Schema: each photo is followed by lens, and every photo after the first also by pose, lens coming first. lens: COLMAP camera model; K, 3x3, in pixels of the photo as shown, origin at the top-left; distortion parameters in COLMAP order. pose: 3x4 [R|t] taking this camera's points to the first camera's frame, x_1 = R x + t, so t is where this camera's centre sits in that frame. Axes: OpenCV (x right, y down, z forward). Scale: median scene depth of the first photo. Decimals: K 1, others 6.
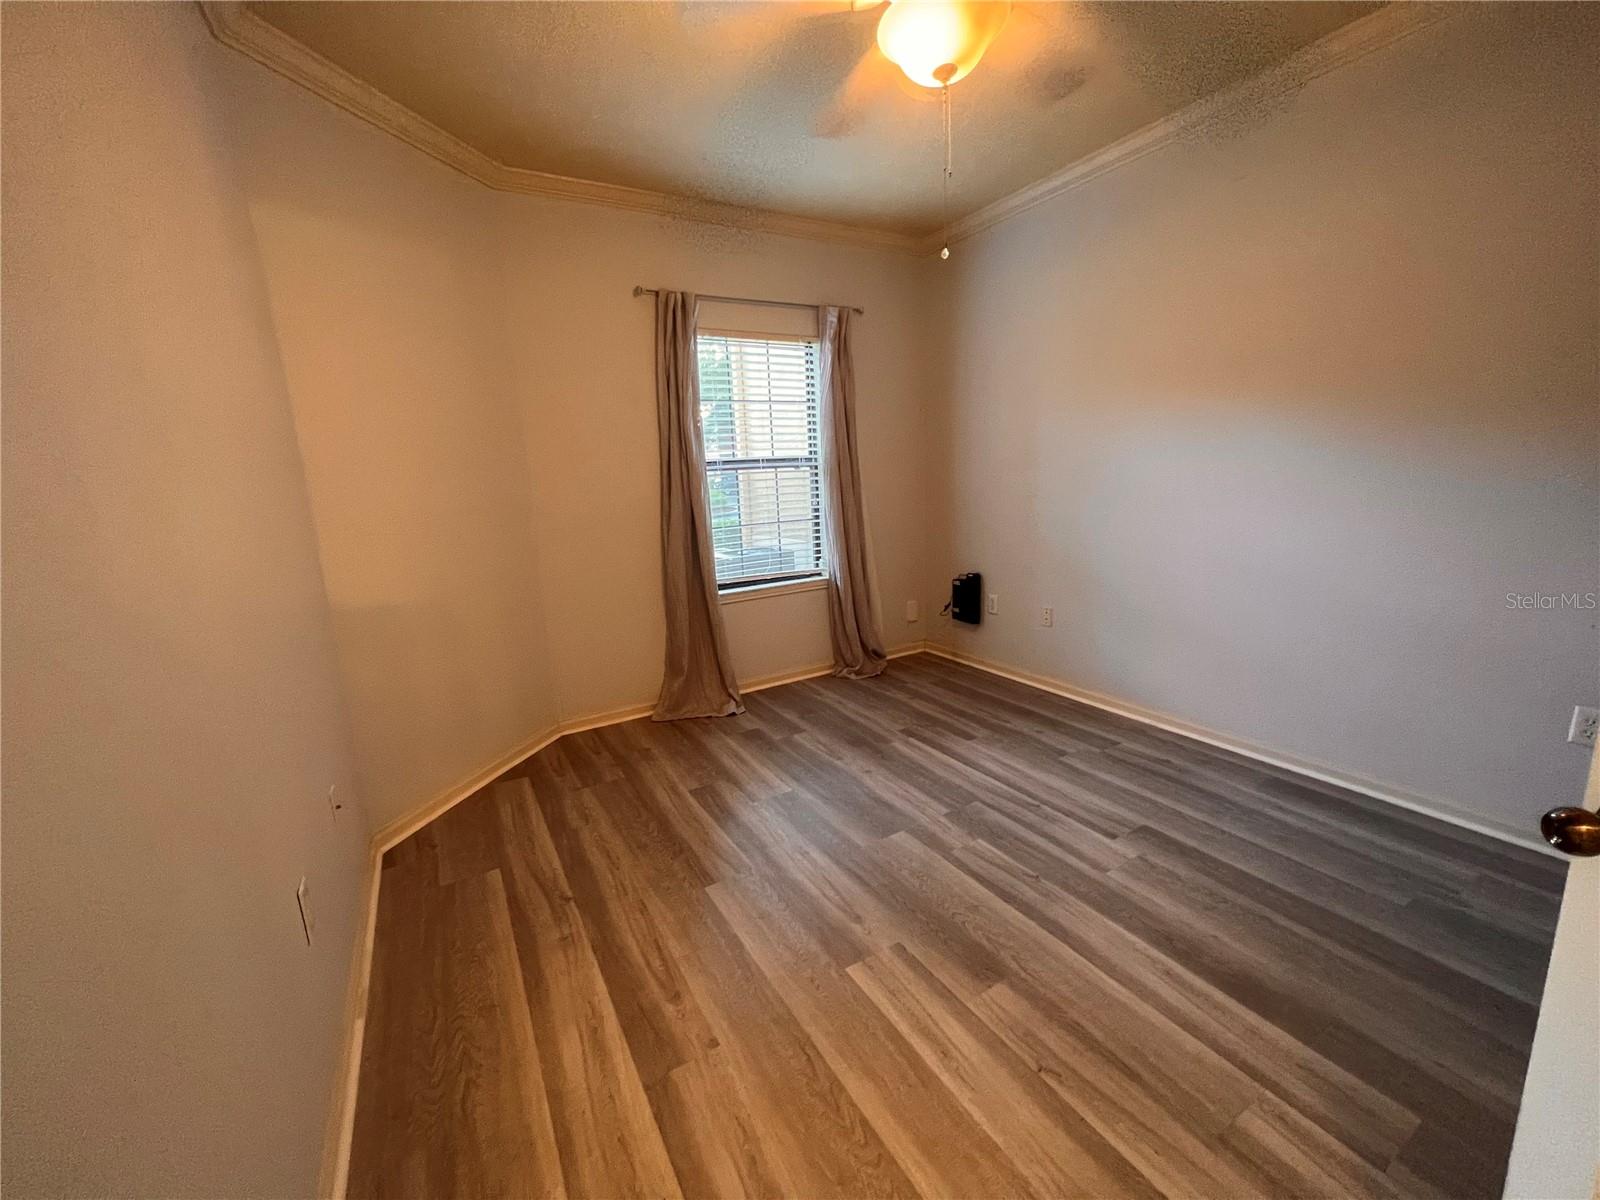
lens RADIAL K [[638.5, 0, 796.5], [0, 638.5, 598.4], [0, 0, 1]] dist [-0.001133, 0.000019]
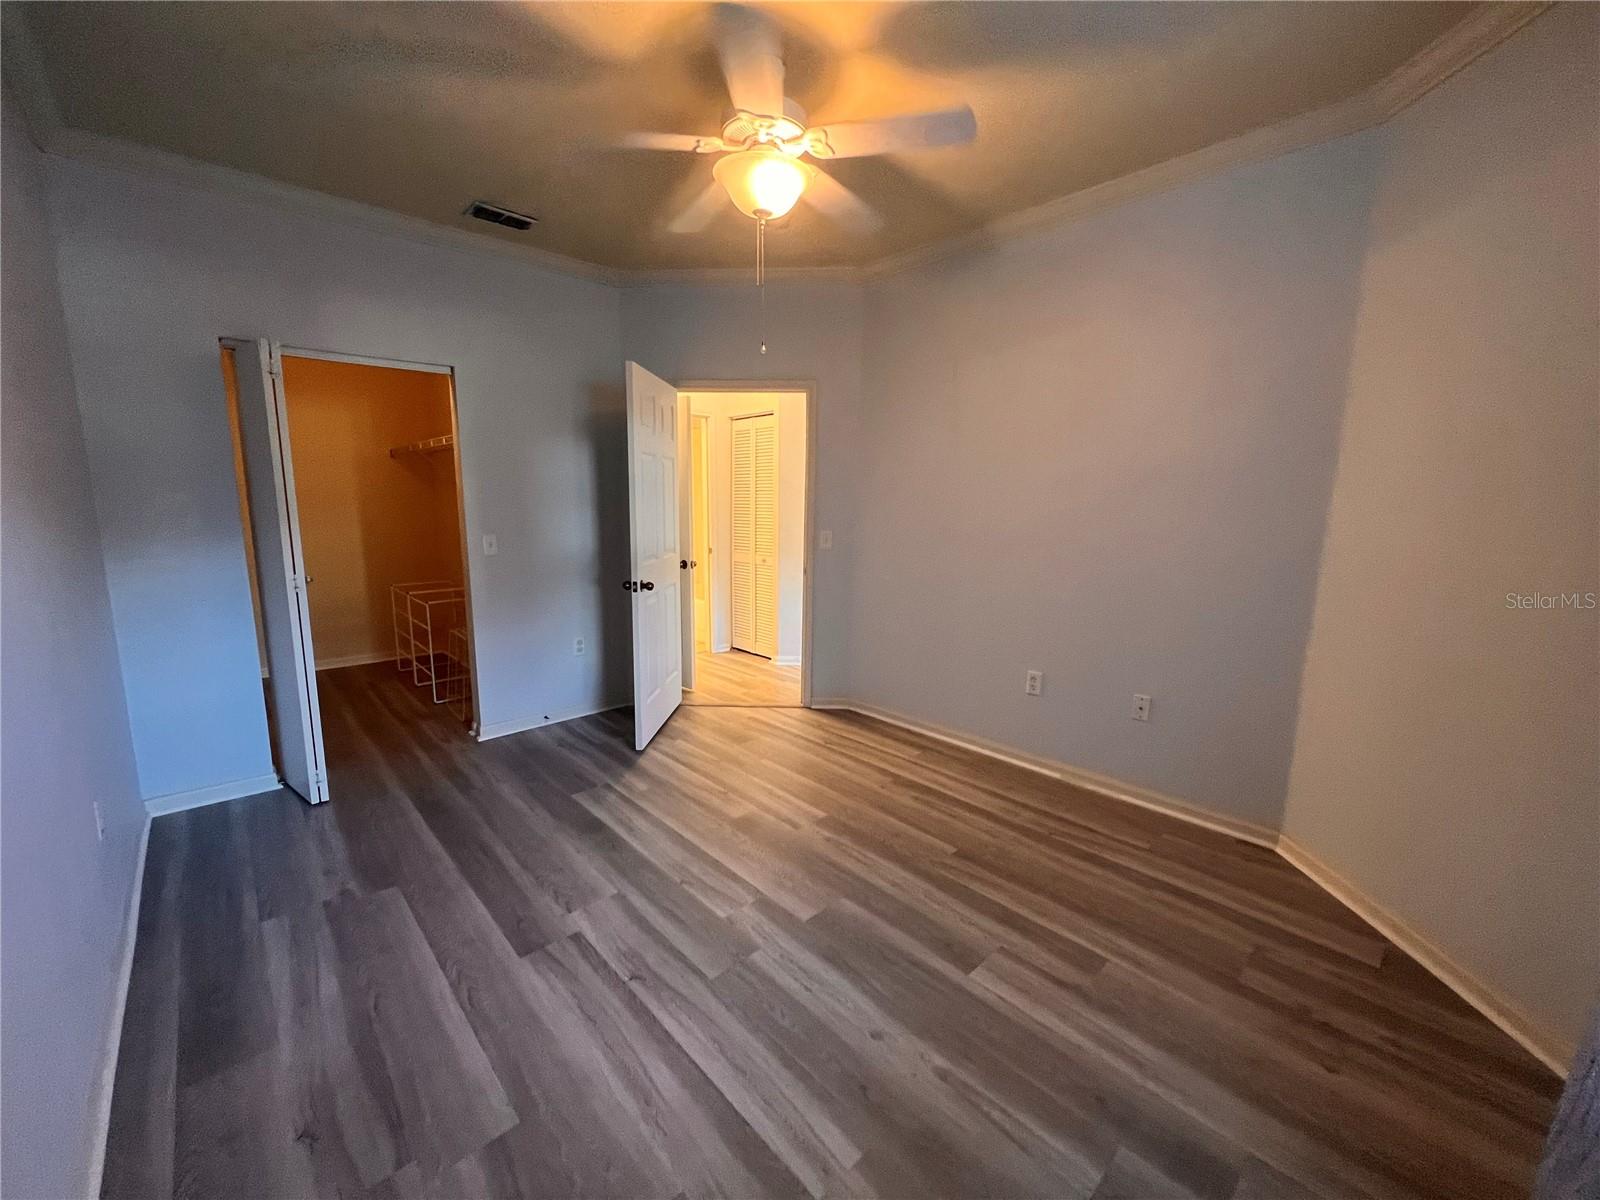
lens RADIAL K [[638.5, 0, 803.6], [0, 638.5, 597.5], [0, 0, 1]] dist [-0.001133, 0.000019]
pose [[-0.971713, 0.074458, -0.224120, 0.283816], [-0.010060, 0.935088, 0.354274, -0.317136], [0.235951, 0.346507, -0.907888, 1.401859]]
